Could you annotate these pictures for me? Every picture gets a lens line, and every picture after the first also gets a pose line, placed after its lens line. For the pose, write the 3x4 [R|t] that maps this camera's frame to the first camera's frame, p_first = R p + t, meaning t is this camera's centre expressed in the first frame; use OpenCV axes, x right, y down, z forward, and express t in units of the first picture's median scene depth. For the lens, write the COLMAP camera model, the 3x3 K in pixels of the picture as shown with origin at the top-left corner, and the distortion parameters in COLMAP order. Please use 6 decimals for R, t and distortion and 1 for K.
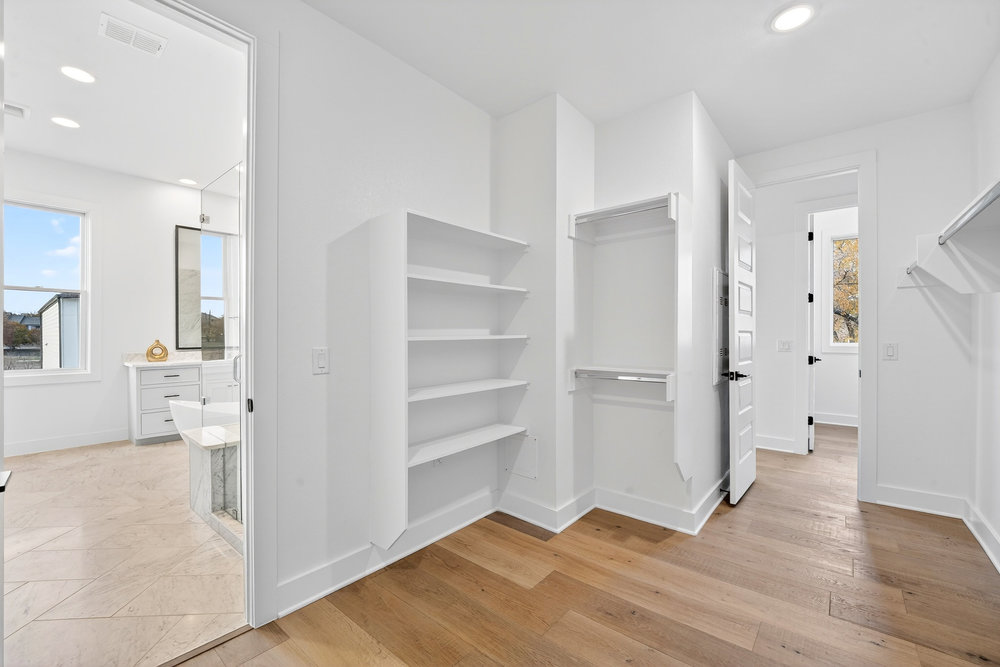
lens RADIAL K [[420.8, 0, 494.7], [0, 420.8, 331.2], [0, 0, 1]] dist [0.000083, -0.001473]
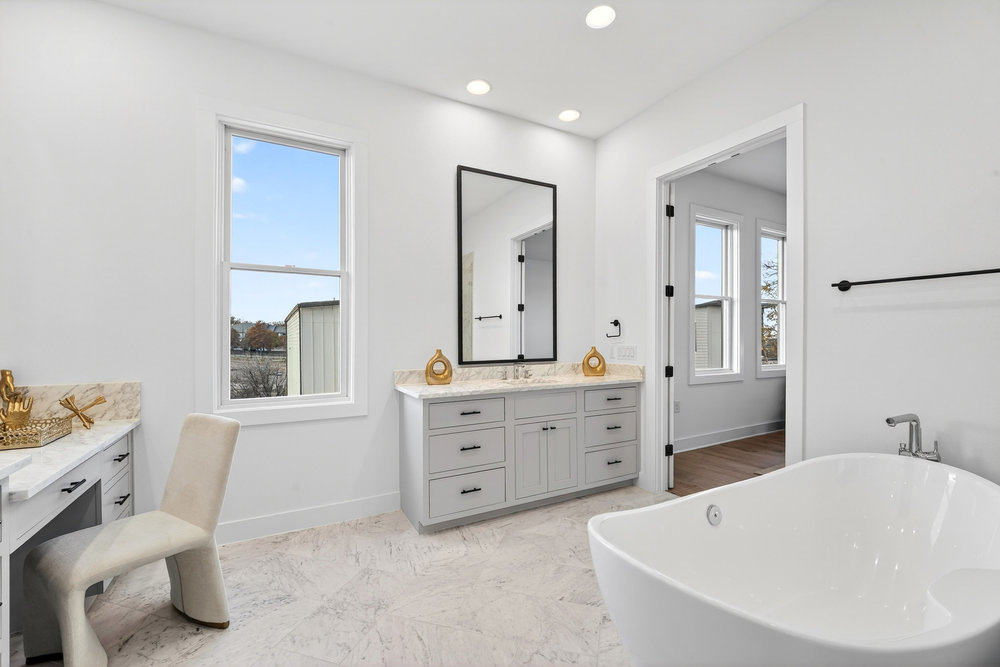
lens RADIAL K [[420.8, 0, 504.7], [0, 420.8, 324.4], [0, 0, 1]] dist [0.000083, -0.001473]
pose [[0.941160, -0.019719, -0.337386, -0.487118], [0.012205, 0.999628, -0.024376, 0.001153], [0.337741, 0.018824, 0.941051, 0.440110]]
